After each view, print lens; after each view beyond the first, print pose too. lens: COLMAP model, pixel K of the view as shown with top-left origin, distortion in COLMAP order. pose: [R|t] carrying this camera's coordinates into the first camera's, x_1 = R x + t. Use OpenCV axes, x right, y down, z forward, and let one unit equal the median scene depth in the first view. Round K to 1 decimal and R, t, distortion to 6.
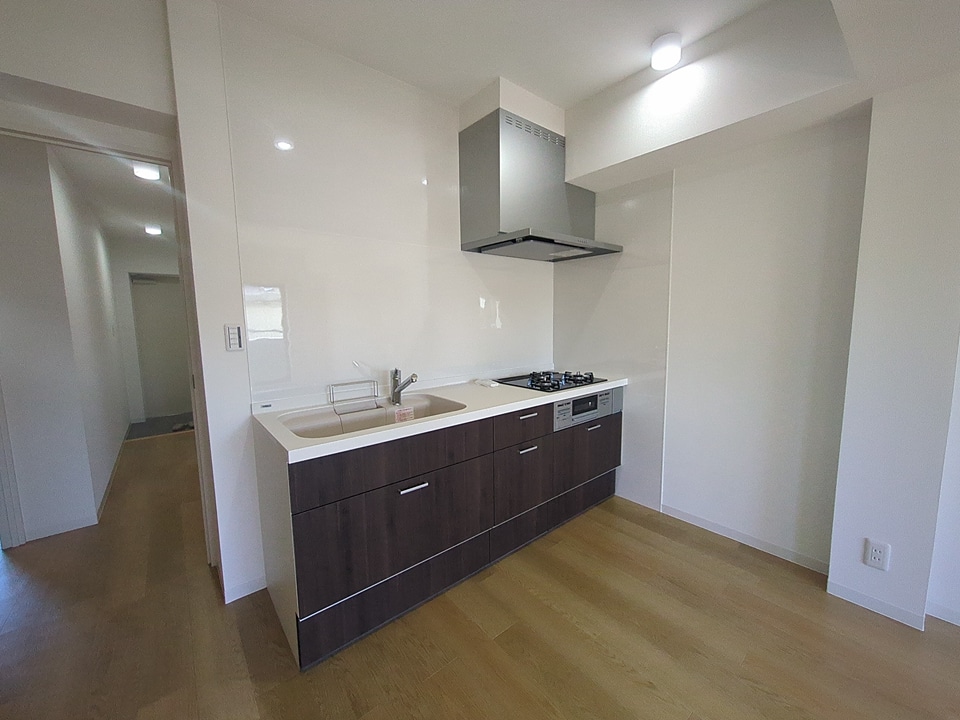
lens RADIAL K [[336.8, 0, 487.3], [0, 336.8, 344.1], [0, 0, 1]] dist [0.061845, 0.000019]
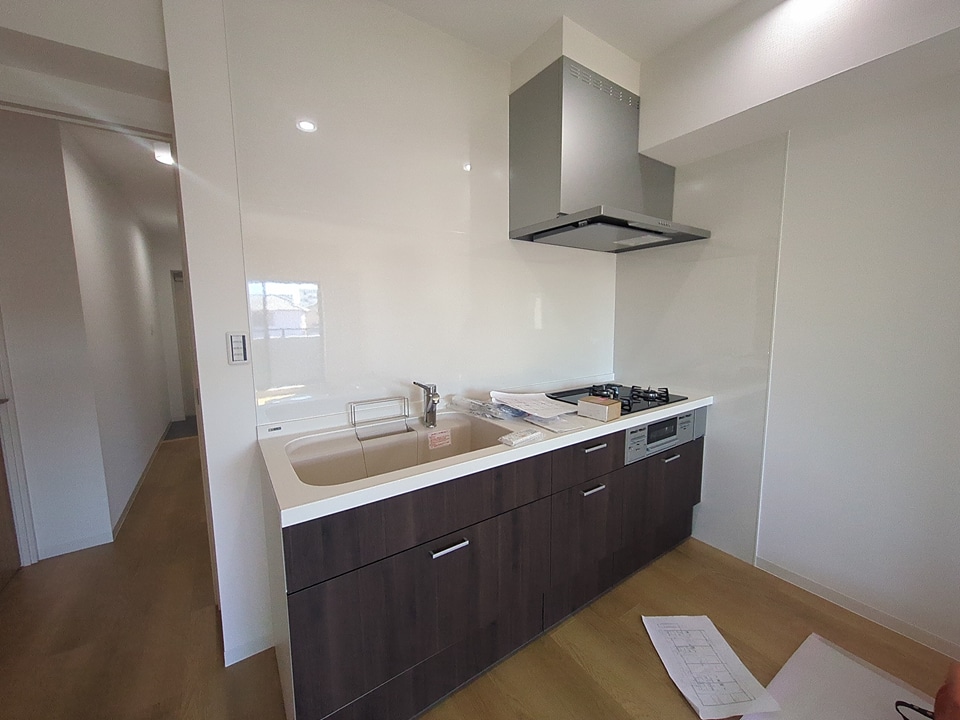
lens RADIAL K [[336.8, 0, 487.3], [0, 336.8, 344.1], [0, 0, 1]] dist [0.061845, 0.000019]
pose [[0.994527, 0.017577, -0.102992, -0.042094], [-0.016780, 0.999822, 0.008607, -0.023916], [0.103125, -0.006831, 0.994645, 0.167959]]
